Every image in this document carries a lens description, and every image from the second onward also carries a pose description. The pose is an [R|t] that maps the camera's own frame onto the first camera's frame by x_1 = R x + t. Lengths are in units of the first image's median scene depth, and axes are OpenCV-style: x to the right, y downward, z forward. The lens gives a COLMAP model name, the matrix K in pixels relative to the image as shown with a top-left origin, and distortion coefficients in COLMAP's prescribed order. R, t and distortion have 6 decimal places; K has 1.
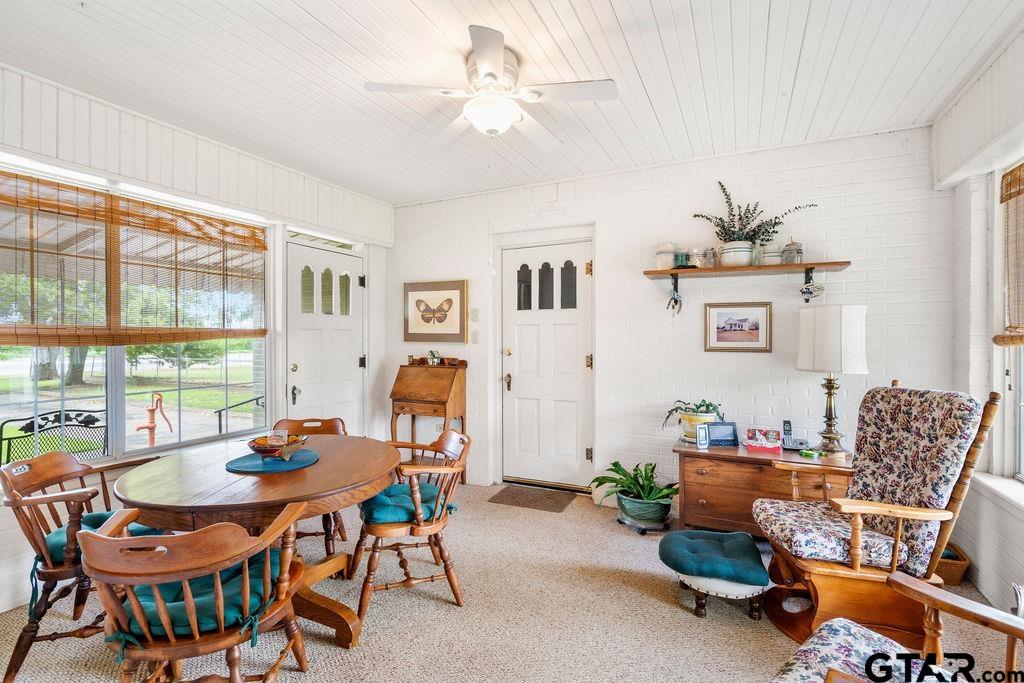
lens RADIAL K [[463.7, 0, 512.0], [0, 463.7, 341.5], [0, 0, 1]] dist [0.014009, 0.000152]
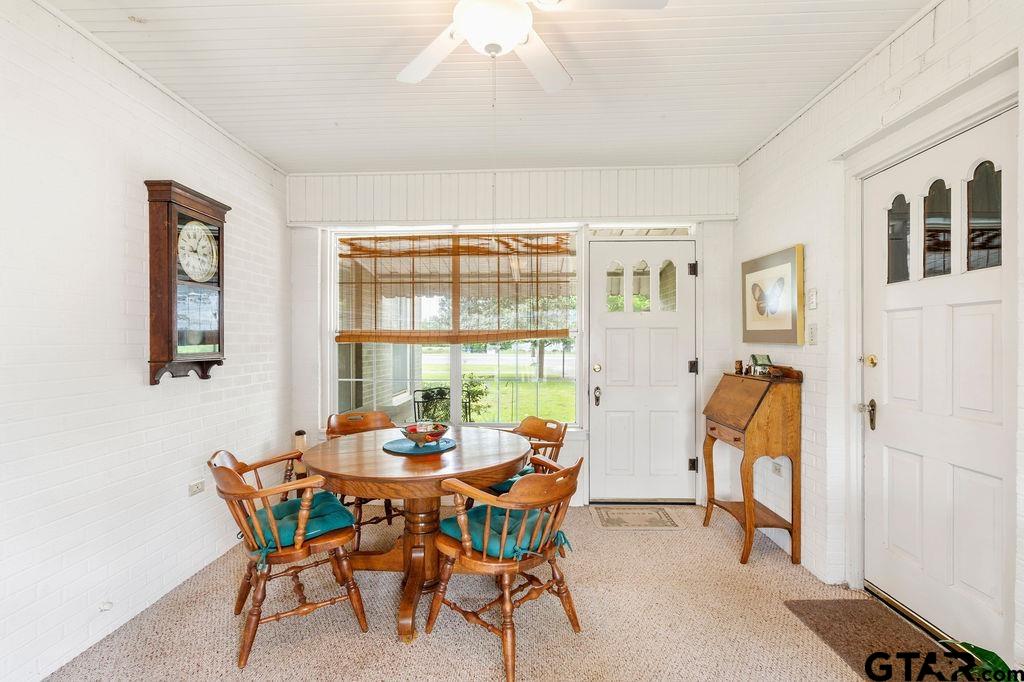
lens RADIAL K [[471.8, 0, 512.0], [0, 471.8, 341.0], [0, 0, 1]] dist [-0.002394, -0.000200]
pose [[0.431215, -0.000244, -0.902249, 0.316280], [-0.003319, 0.999993, -0.001857, 0.001714], [0.902243, 0.003795, 0.431211, 0.367669]]
